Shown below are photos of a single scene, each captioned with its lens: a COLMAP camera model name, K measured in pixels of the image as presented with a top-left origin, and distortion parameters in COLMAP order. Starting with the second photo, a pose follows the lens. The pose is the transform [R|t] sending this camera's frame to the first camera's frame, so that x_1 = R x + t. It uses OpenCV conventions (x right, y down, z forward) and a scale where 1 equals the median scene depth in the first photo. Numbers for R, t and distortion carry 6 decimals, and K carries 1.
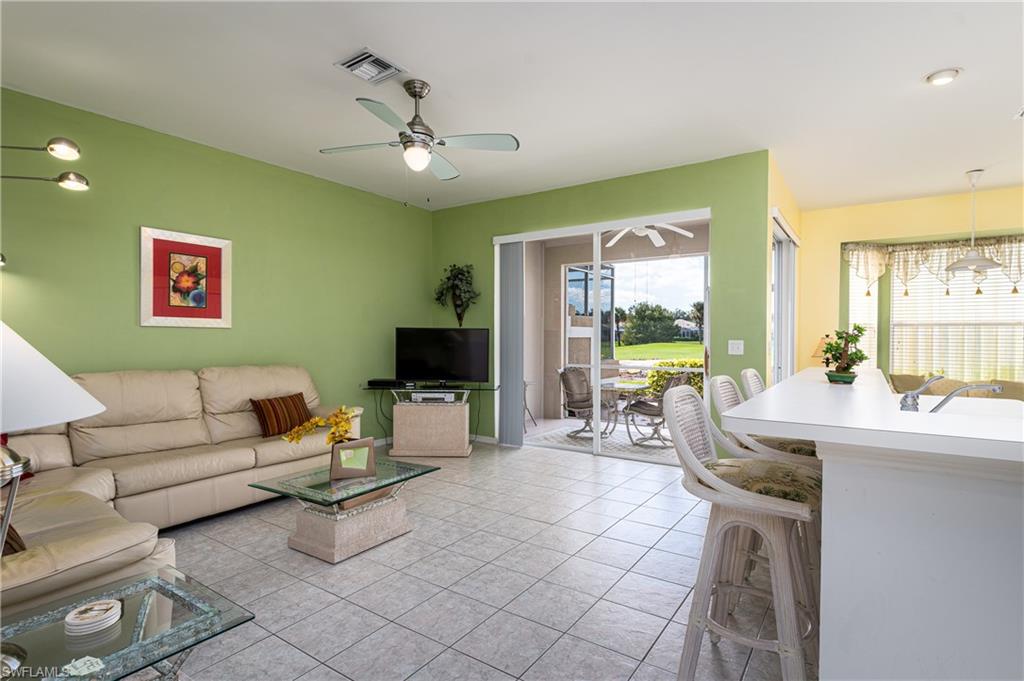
lens RADIAL K [[524.4, 0, 522.5], [0, 524.4, 338.7], [0, 0, 1]] dist [0.005044, -0.000194]
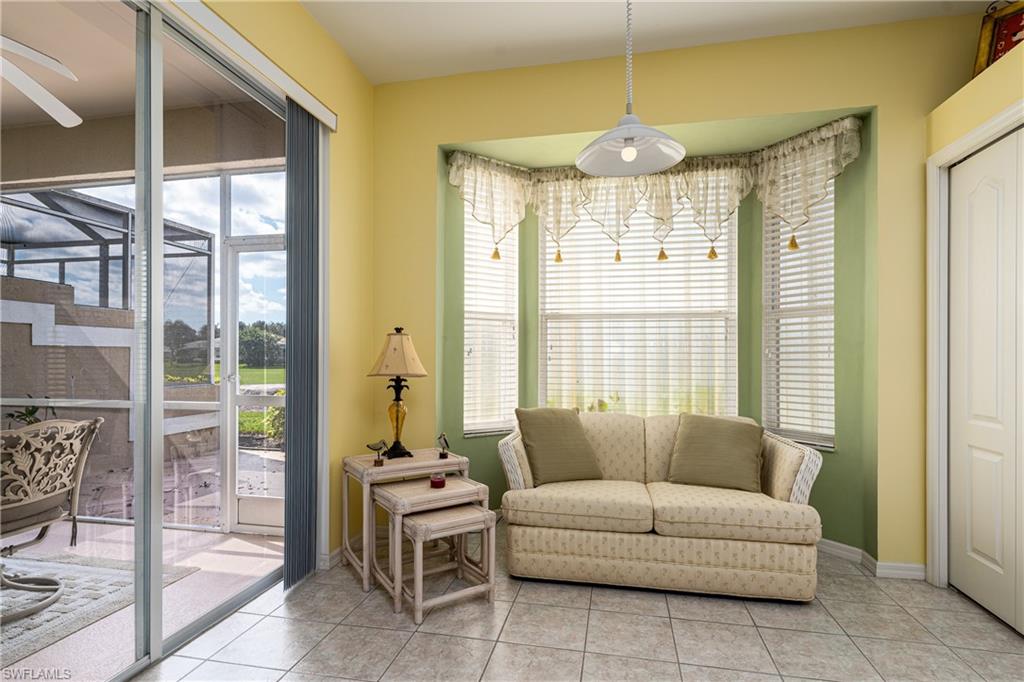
lens RADIAL K [[524.4, 0, 510.5], [0, 524.4, 347.1], [0, 0, 1]] dist [0.005044, -0.000194]
pose [[0.928888, 0.005058, 0.370327, 0.717813], [0.003944, 0.999715, -0.023548, 0.029192], [-0.370341, 0.023334, 0.928603, 0.764626]]
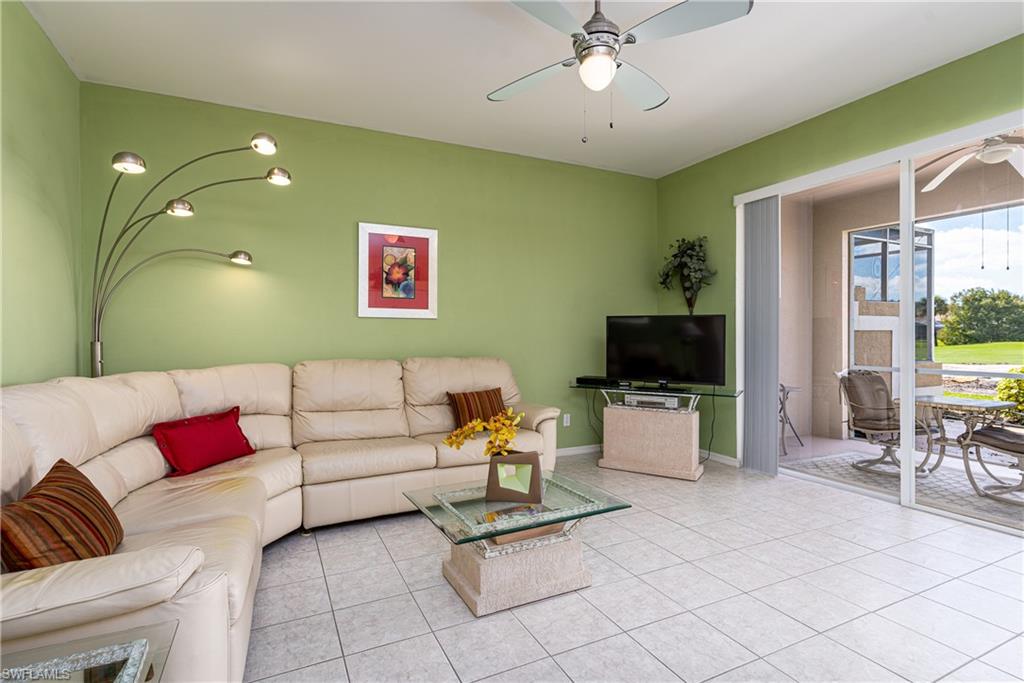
lens RADIAL K [[524.4, 0, 488.0], [0, 524.4, 336.4], [0, 0, 1]] dist [0.005044, -0.000194]
pose [[0.866326, -0.001119, -0.499478, 0.019347], [0.001068, 0.999999, -0.000388, 0.013391], [0.499478, -0.000197, 0.866326, 0.197690]]
